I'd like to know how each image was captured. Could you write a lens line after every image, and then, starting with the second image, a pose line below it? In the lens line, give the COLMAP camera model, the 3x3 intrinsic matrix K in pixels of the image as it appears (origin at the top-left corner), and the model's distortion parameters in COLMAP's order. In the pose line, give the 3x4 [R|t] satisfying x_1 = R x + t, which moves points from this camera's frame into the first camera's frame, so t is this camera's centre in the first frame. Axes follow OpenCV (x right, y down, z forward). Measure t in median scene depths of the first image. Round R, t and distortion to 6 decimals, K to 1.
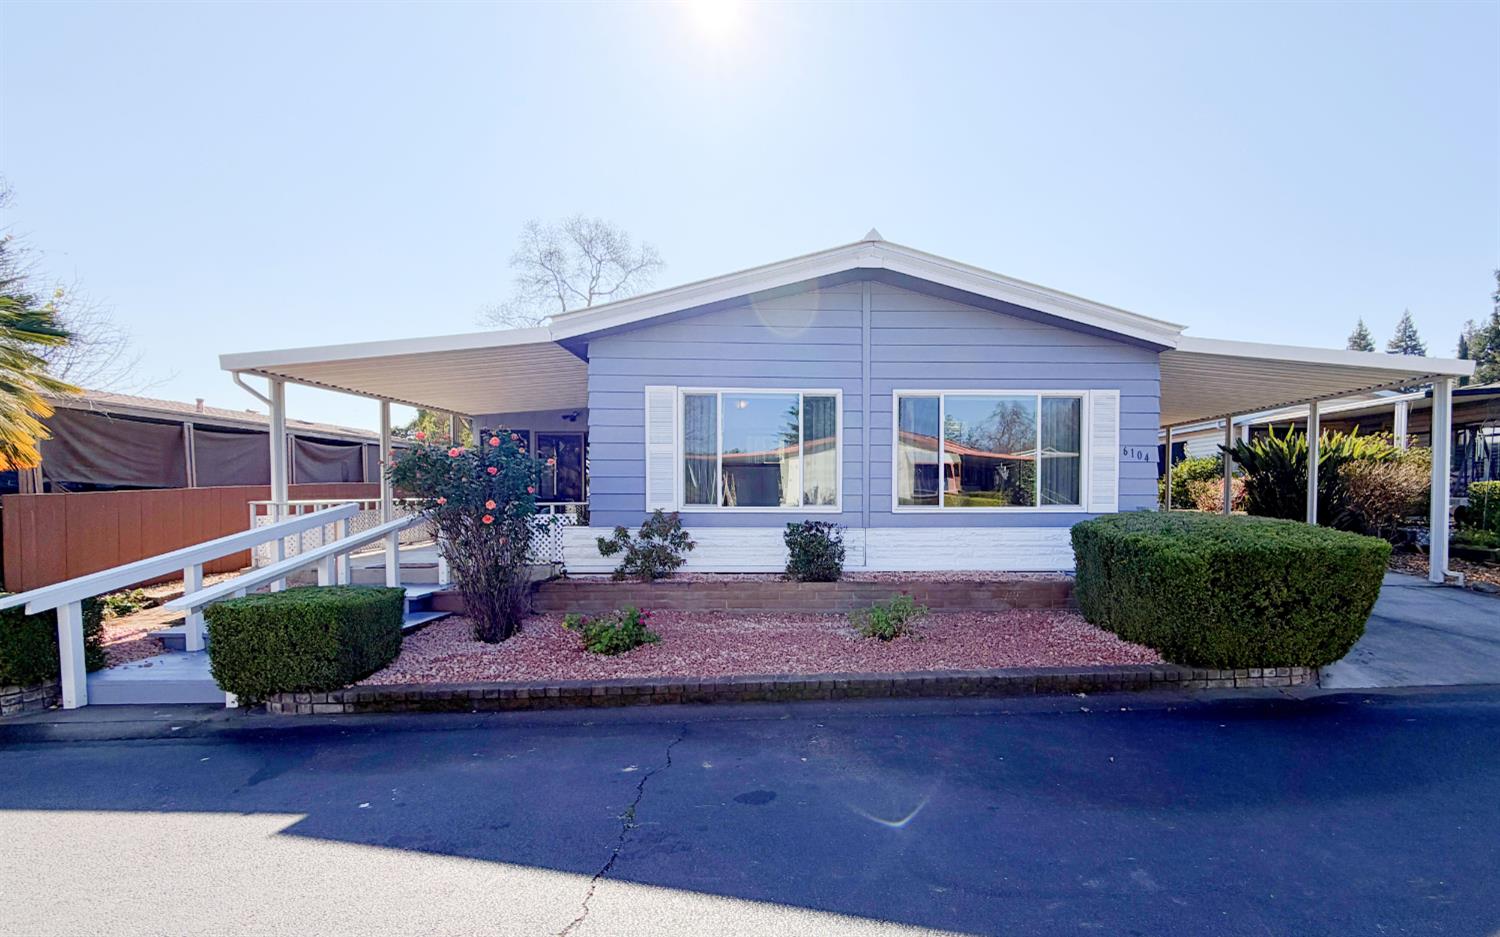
lens RADIAL K [[683.8, 0, 819.2], [0, 683.8, 516.5], [0, 0, 1]] dist [-0.000869, -0.000190]
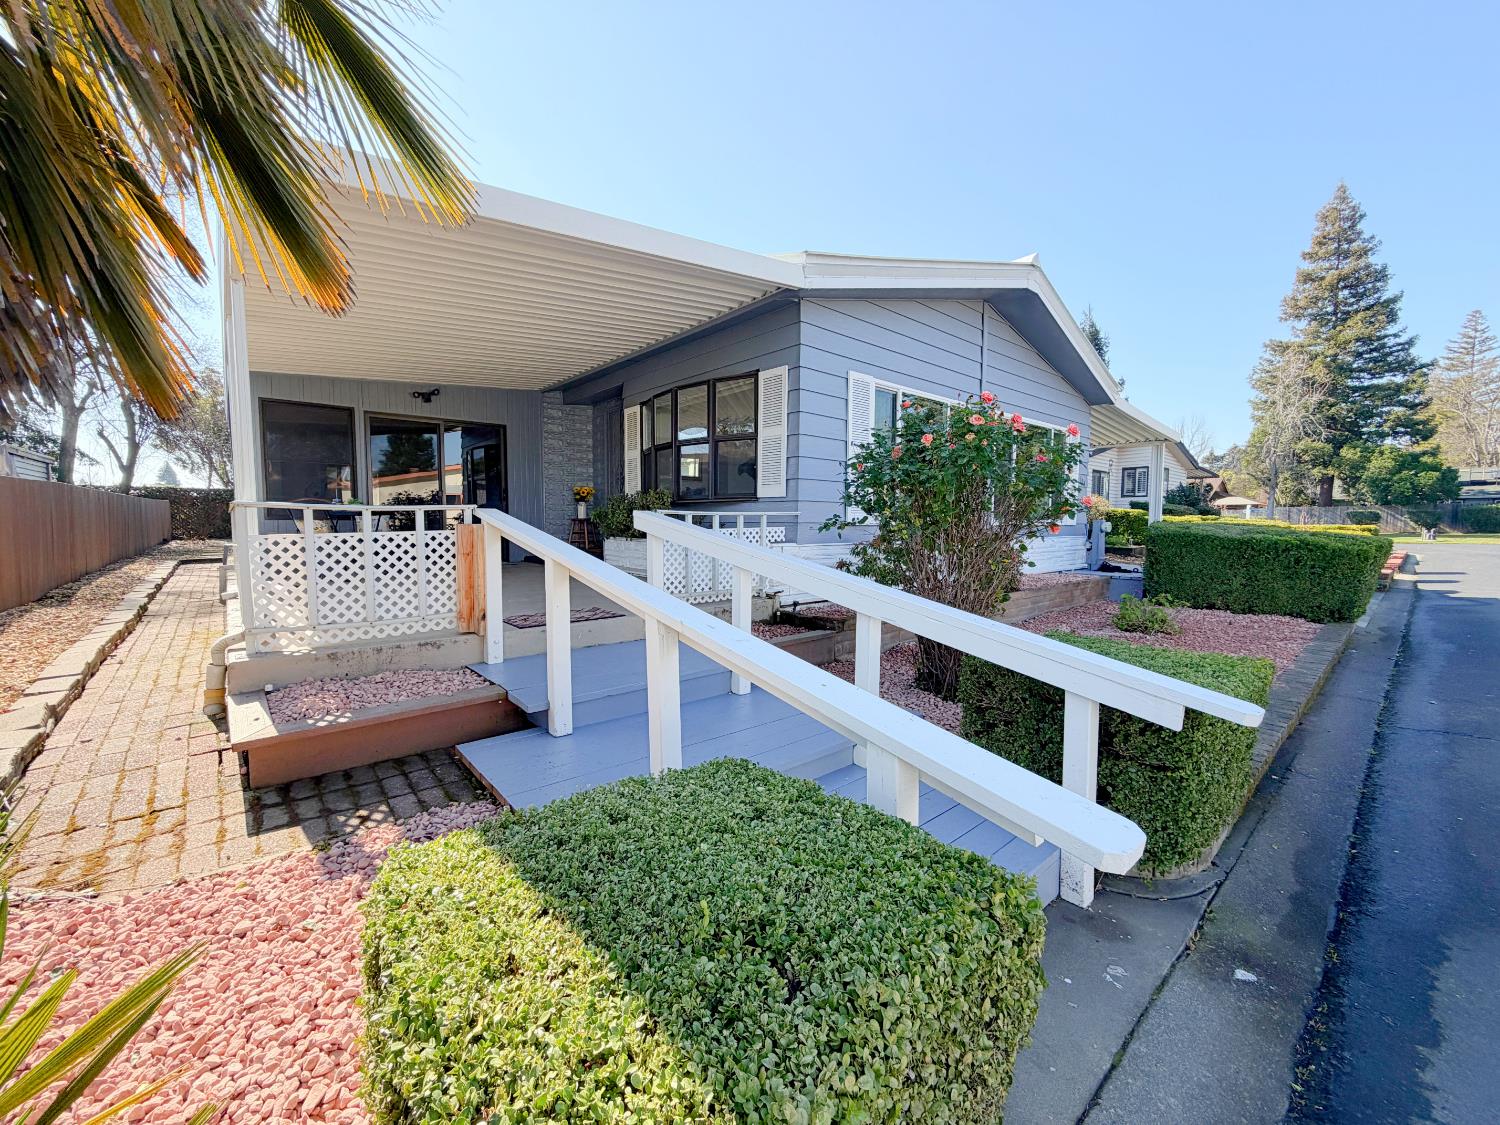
lens RADIAL K [[605.1, 0, 750.0], [0, 605.1, 562.5], [0, 0, 1]] dist [-0.000550, 0.000145]
pose [[0.783574, -0.040905, 0.619950, -0.811536], [0.016677, 0.998856, 0.044826, 0.004494], [-0.621074, -0.024785, 0.783360, 0.502809]]
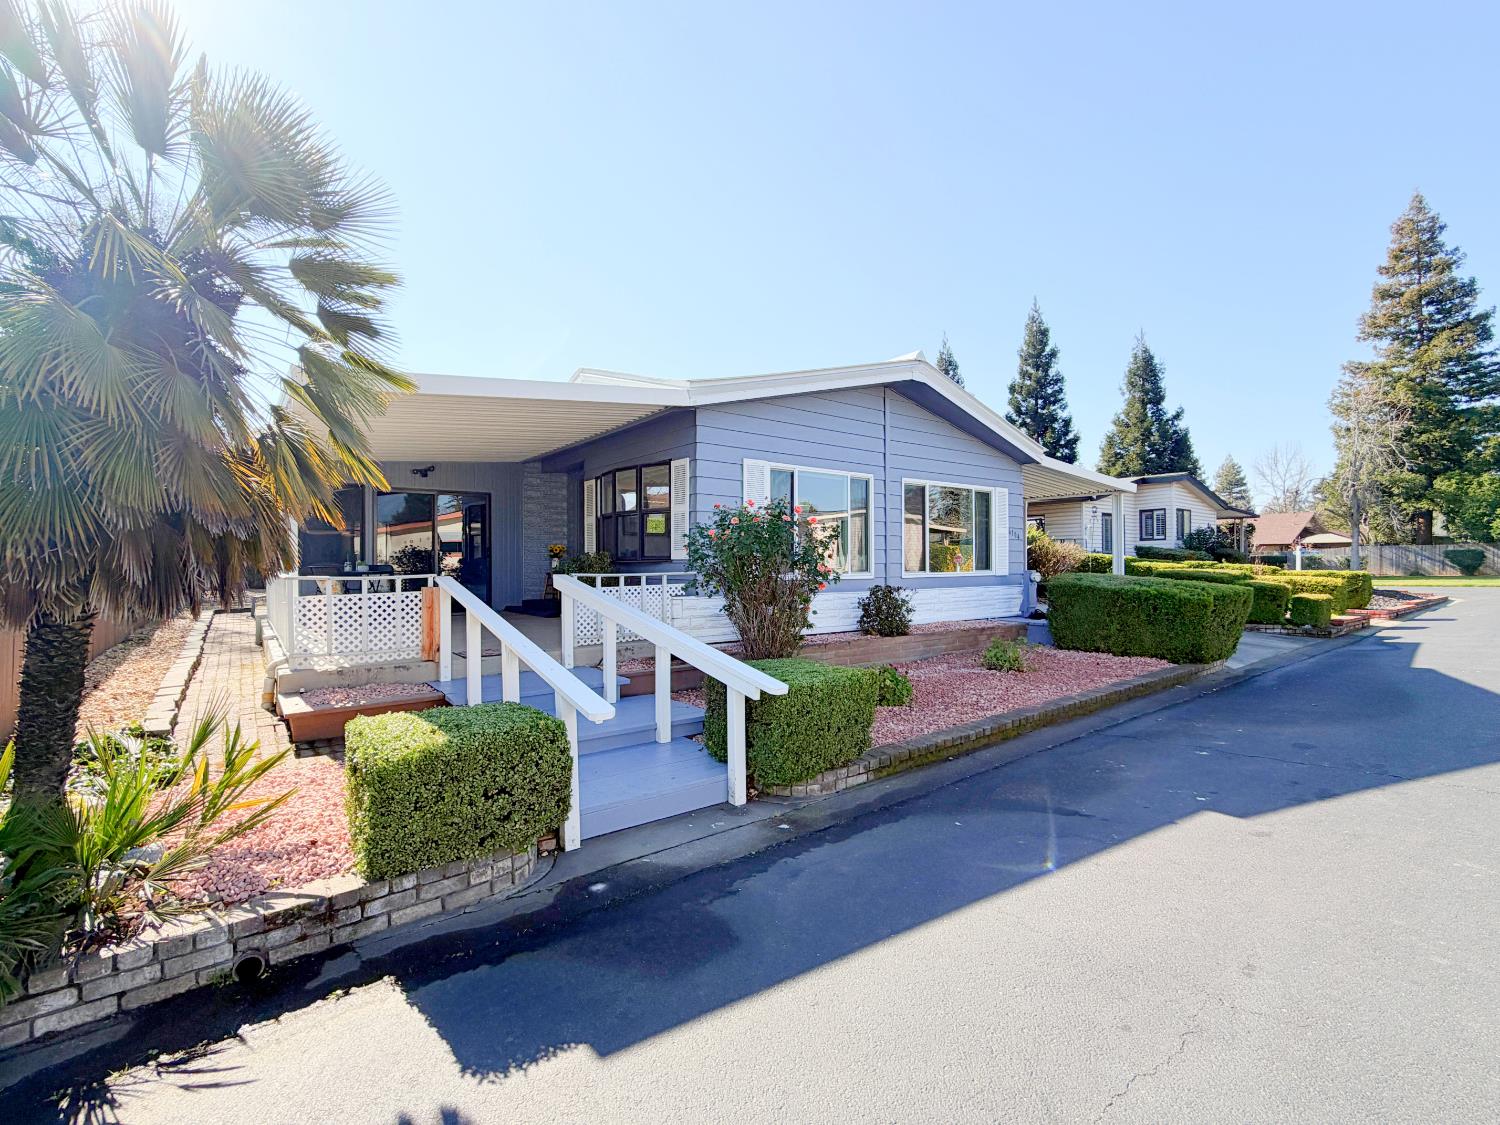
lens RADIAL K [[677.8, 0, 750.0], [0, 677.8, 562.5], [0, 0, 1]] dist [-0.001846, -0.000694]
pose [[0.822062, -0.003661, 0.569386, -0.832707], [0.022230, 0.999423, -0.025669, -0.007728], [-0.568964, 0.033759, 0.821669, 0.159549]]
